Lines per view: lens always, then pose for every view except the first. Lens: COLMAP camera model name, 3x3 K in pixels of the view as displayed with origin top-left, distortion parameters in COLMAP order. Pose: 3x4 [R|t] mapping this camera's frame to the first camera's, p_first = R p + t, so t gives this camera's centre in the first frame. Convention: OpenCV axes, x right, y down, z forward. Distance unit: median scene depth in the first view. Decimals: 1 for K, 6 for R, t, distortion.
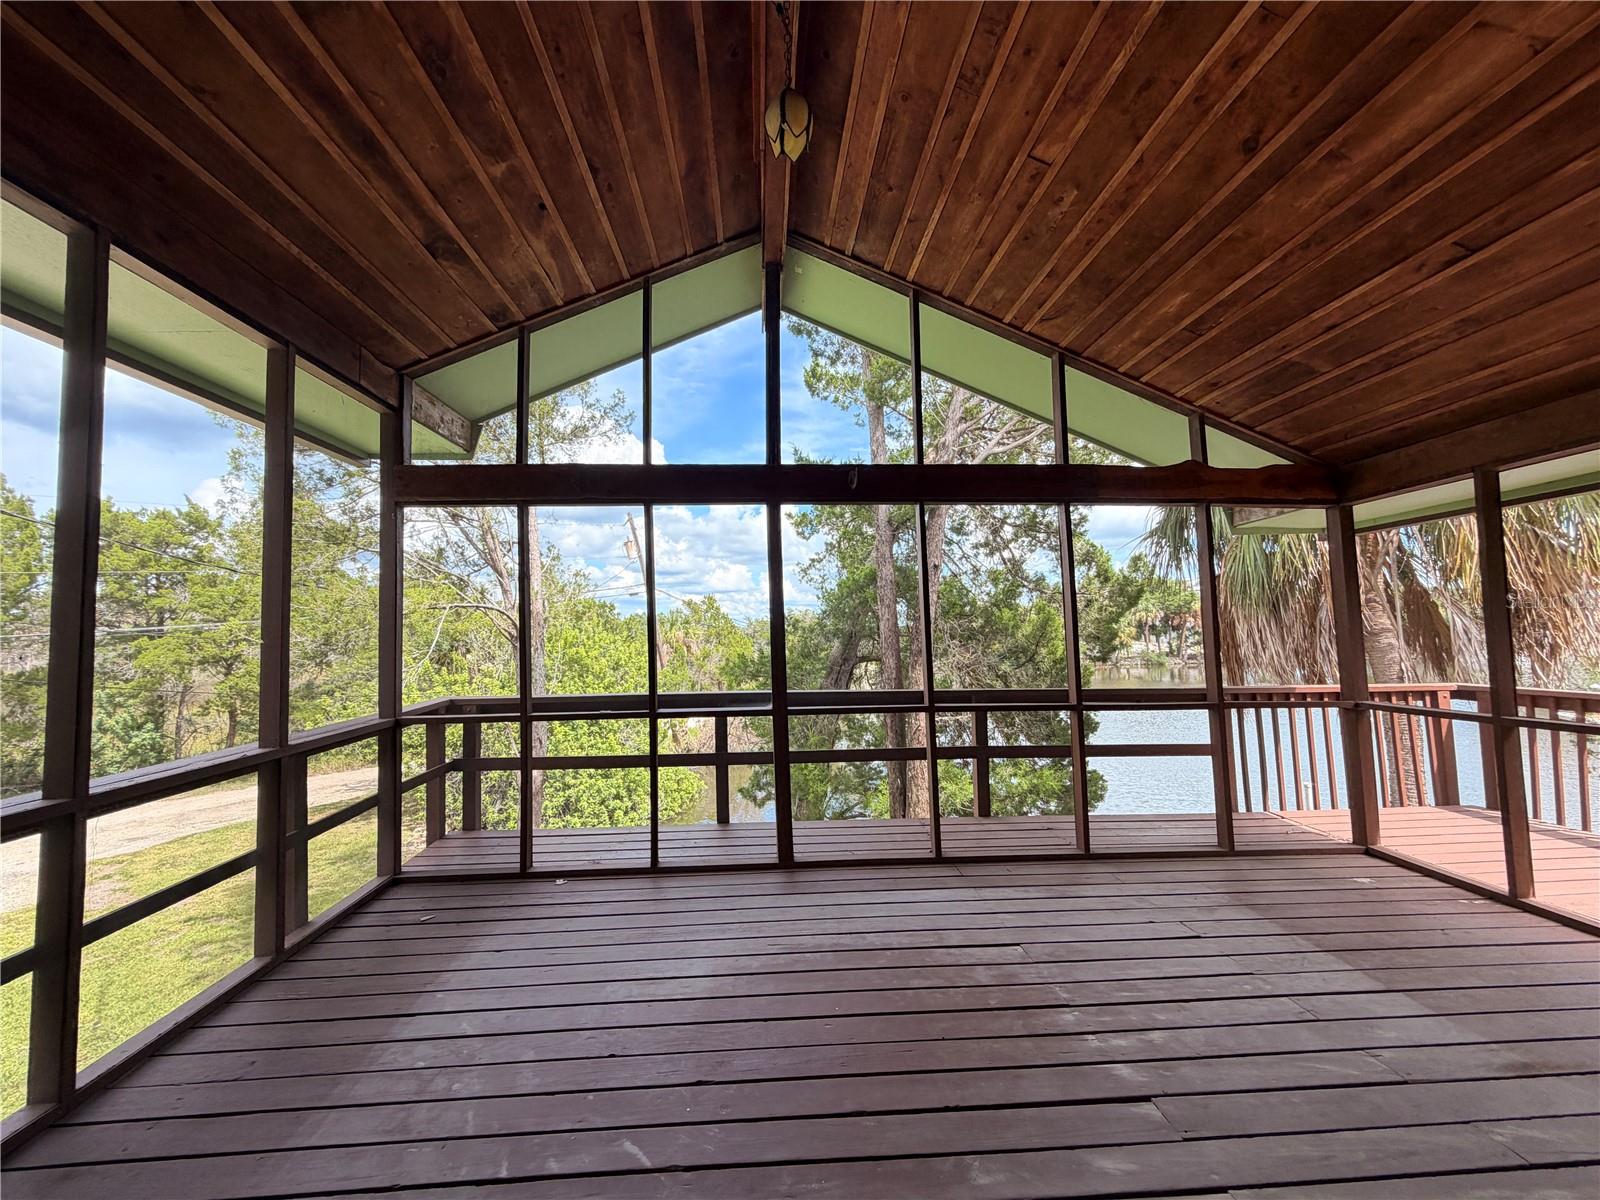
lens RADIAL K [[639.1, 0, 793.8], [0, 639.1, 601.2], [0, 0, 1]] dist [-0.000897, 0.000461]
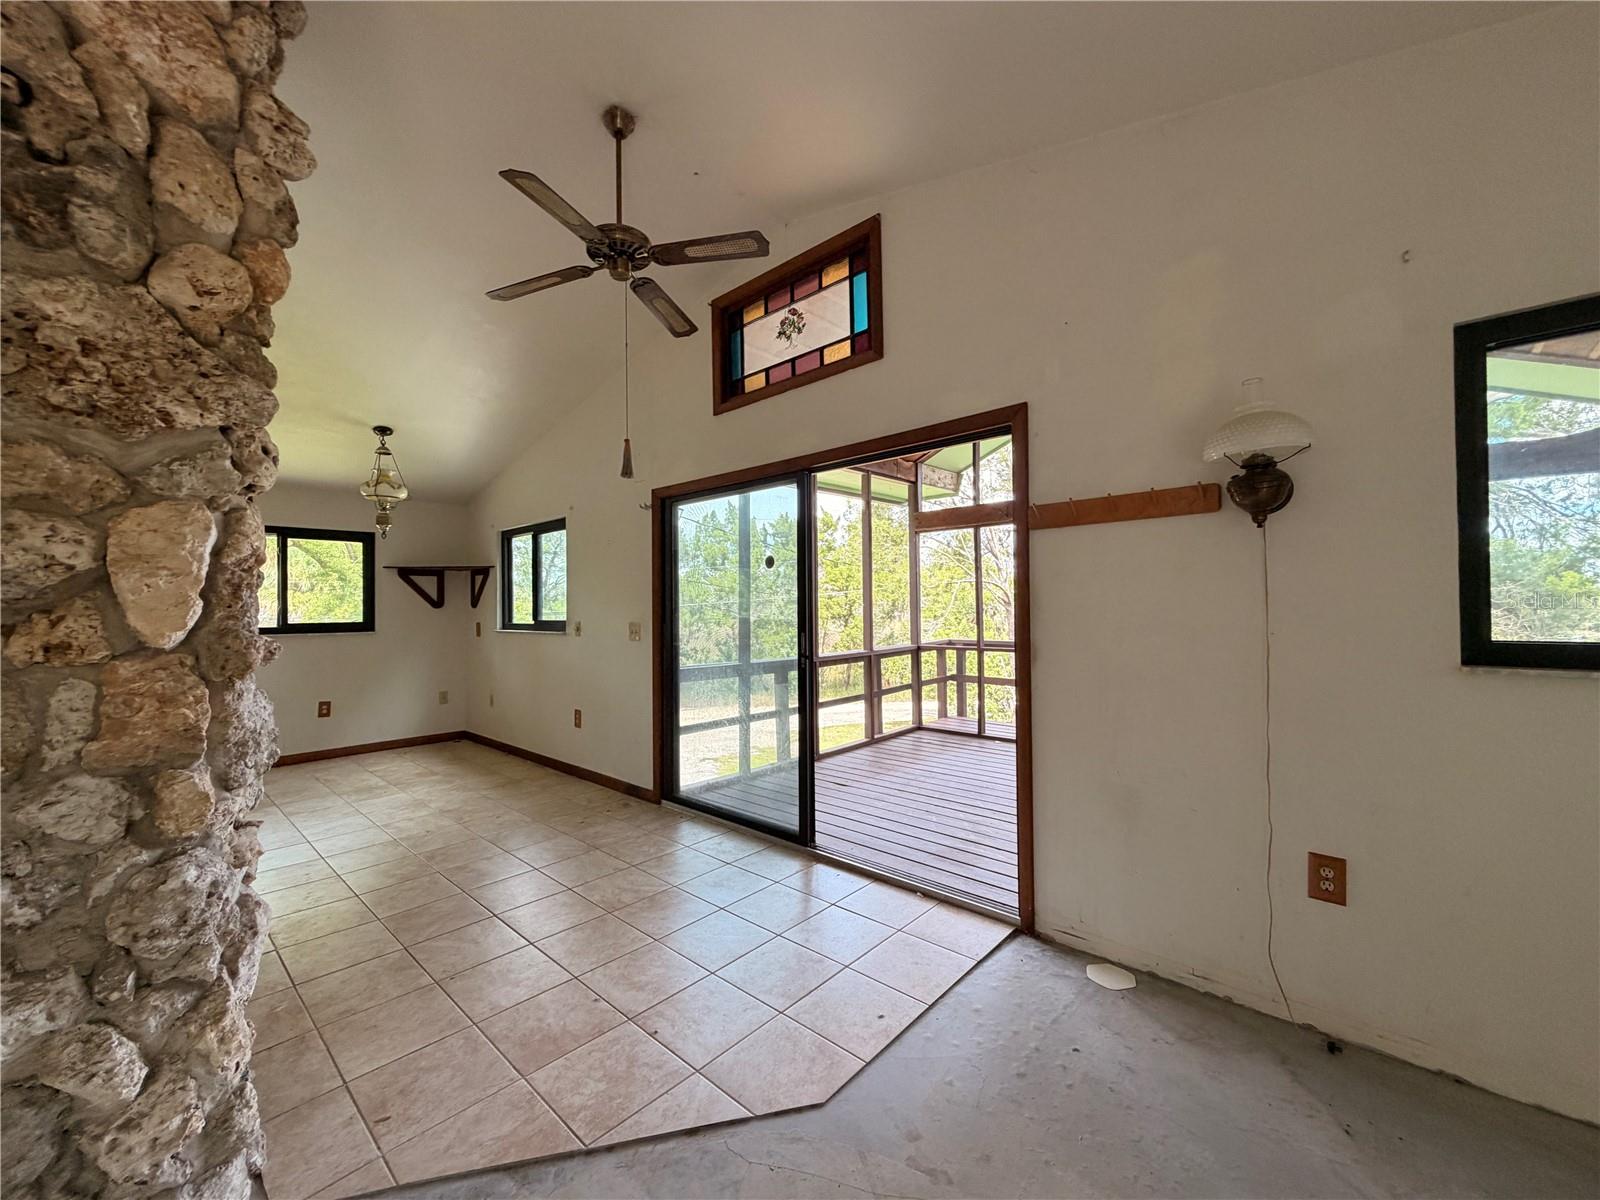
lens RADIAL K [[639.1, 0, 794.0], [0, 639.1, 601.6], [0, 0, 1]] dist [-0.000897, 0.000461]
pose [[0.695578, 0.005895, -0.718427, 0.605564], [0.034472, 0.998541, 0.041569, -0.049730], [0.717623, -0.053680, 0.694360, -0.725040]]
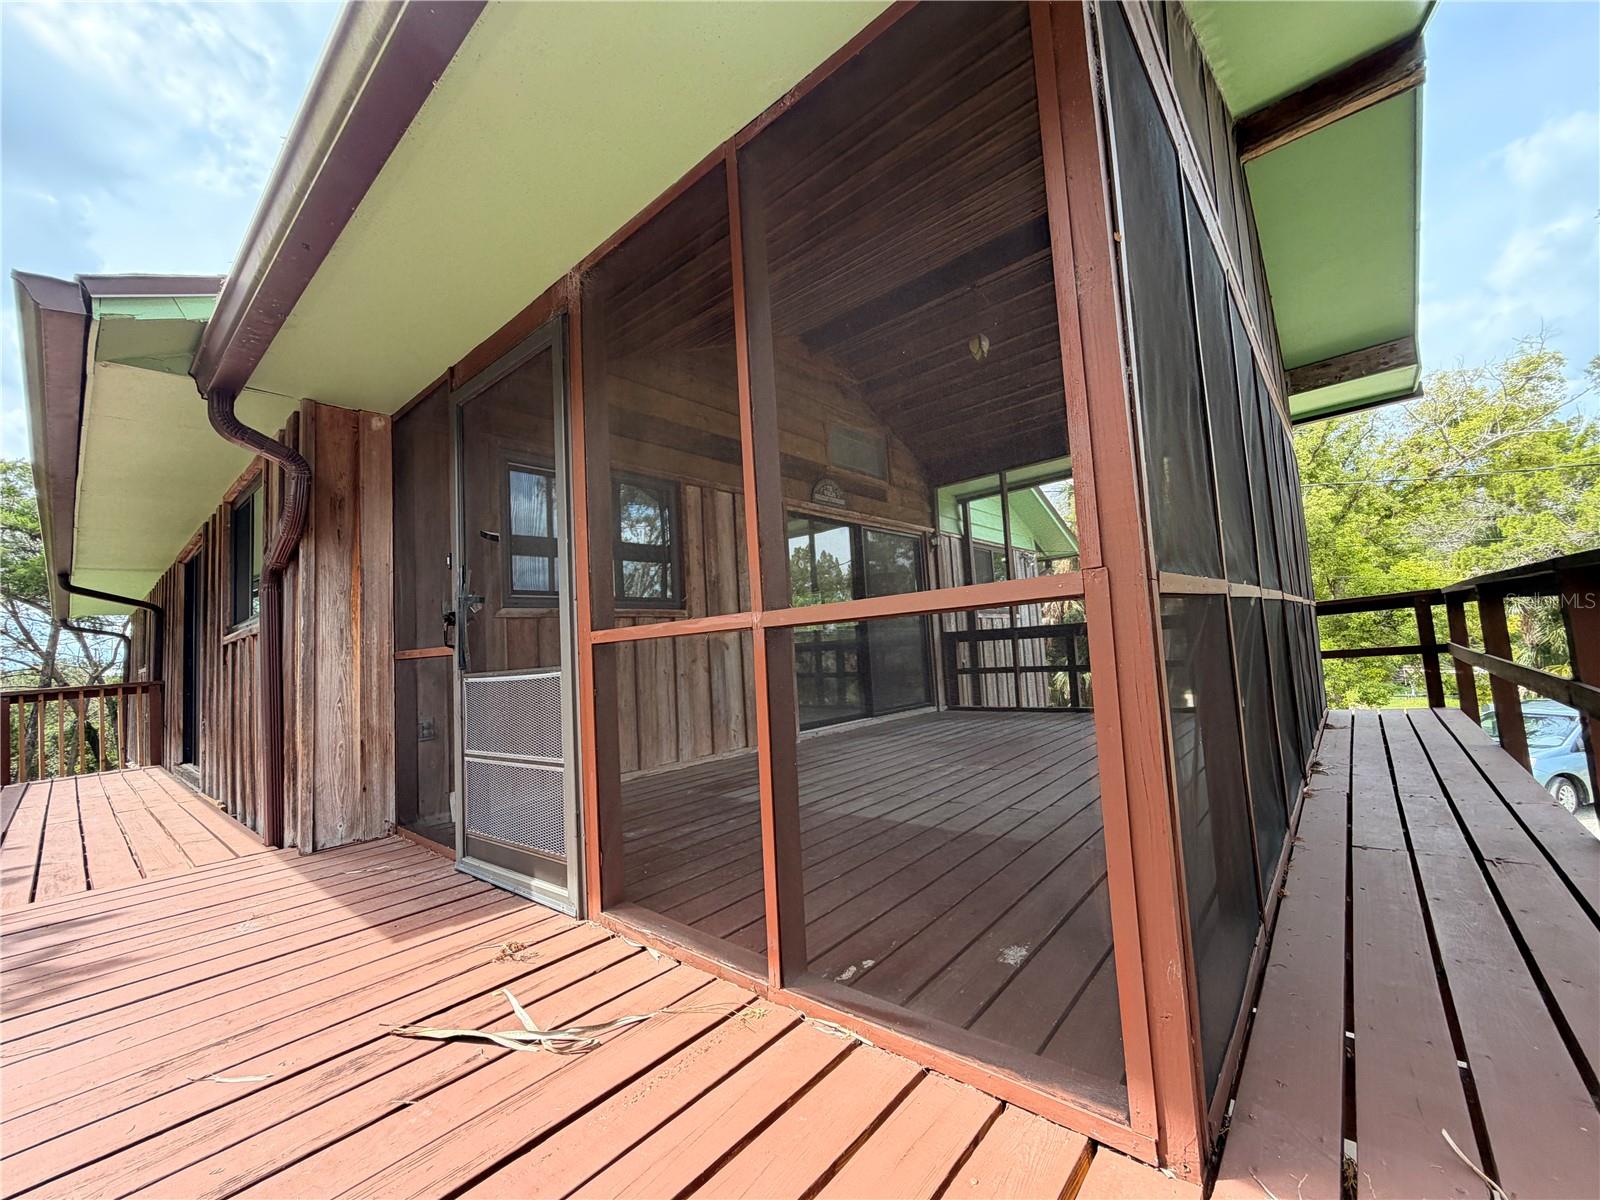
lens RADIAL K [[639.1, 0, 793.8], [0, 639.1, 606.9], [0, 0, 1]] dist [-0.000897, 0.000461]
pose [[-0.697441, 0.010652, -0.716563, 1.075870], [0.118399, 0.987862, -0.100555, 0.136086], [0.706794, -0.154971, -0.690236, 1.065185]]
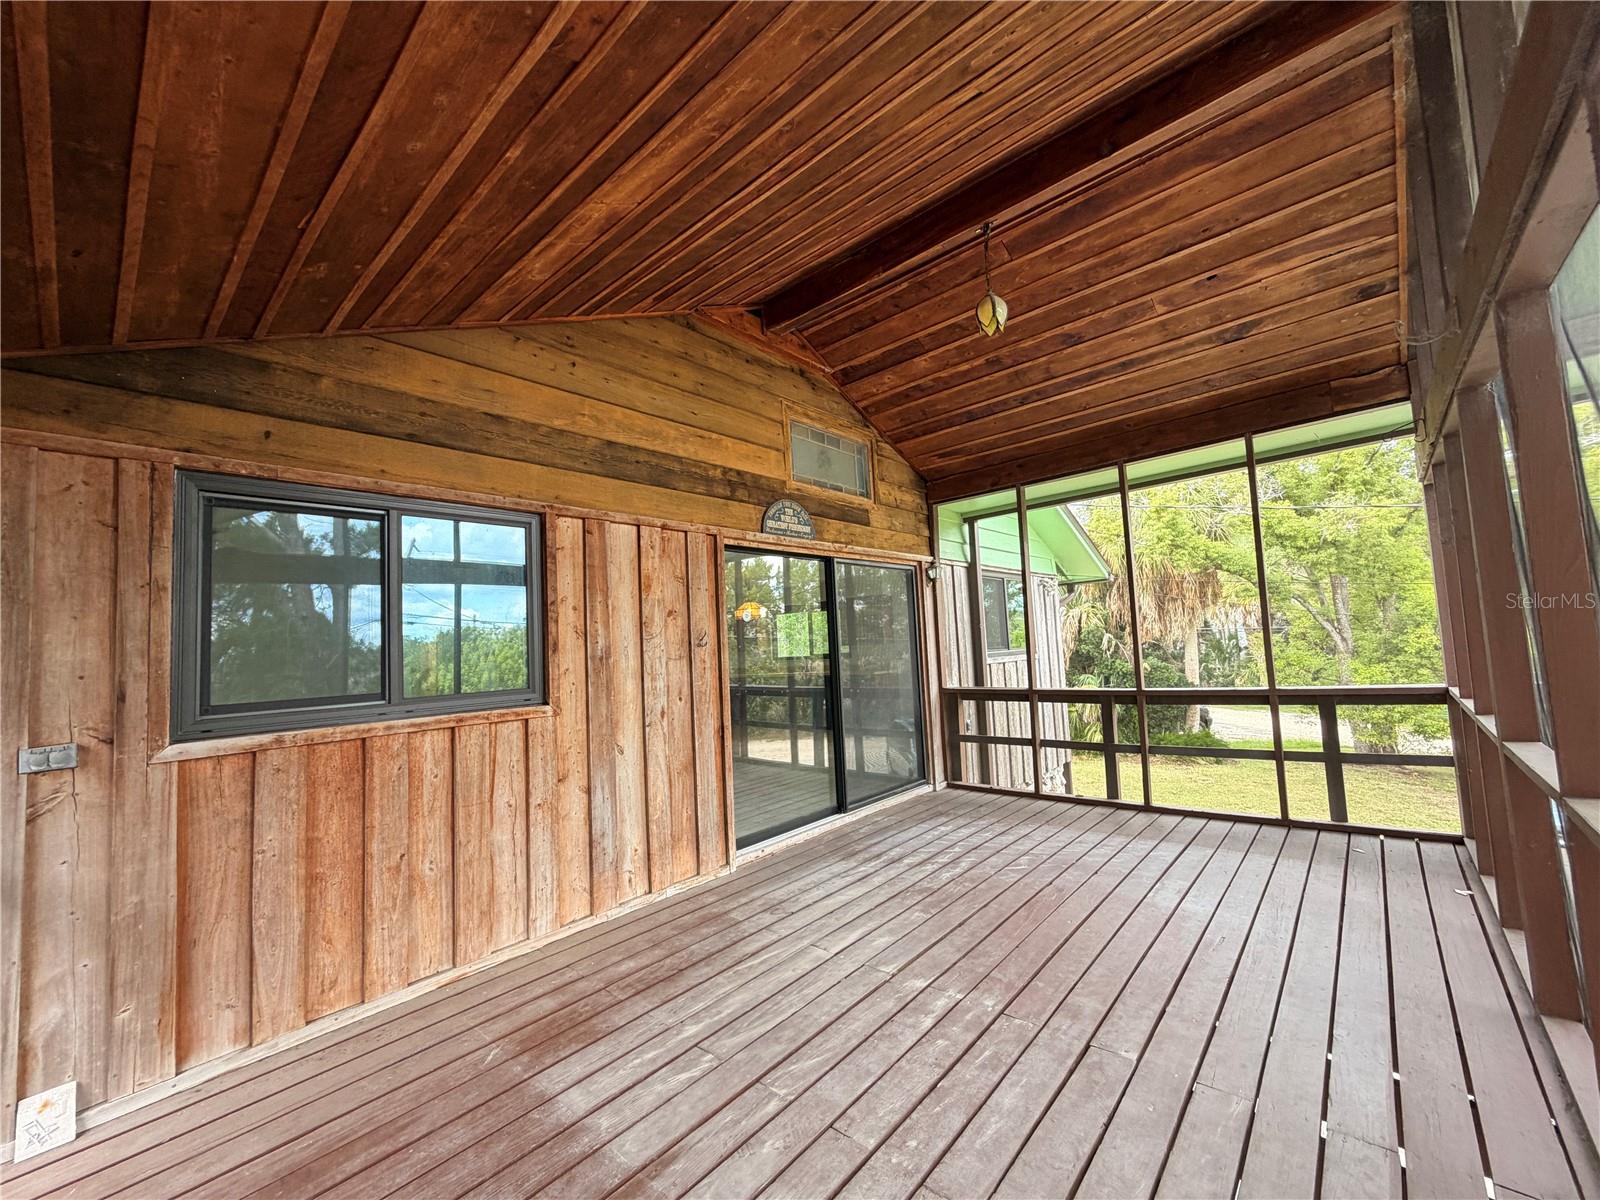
lens RADIAL K [[639.1, 0, 794.9], [0, 639.1, 600.0], [0, 0, 1]] dist [-0.000897, 0.000461]
pose [[-0.706318, 0.003662, -0.707886, 0.831496], [0.105365, 0.989391, -0.100013, 0.031723], [0.700010, -0.145228, -0.699210, 0.949750]]
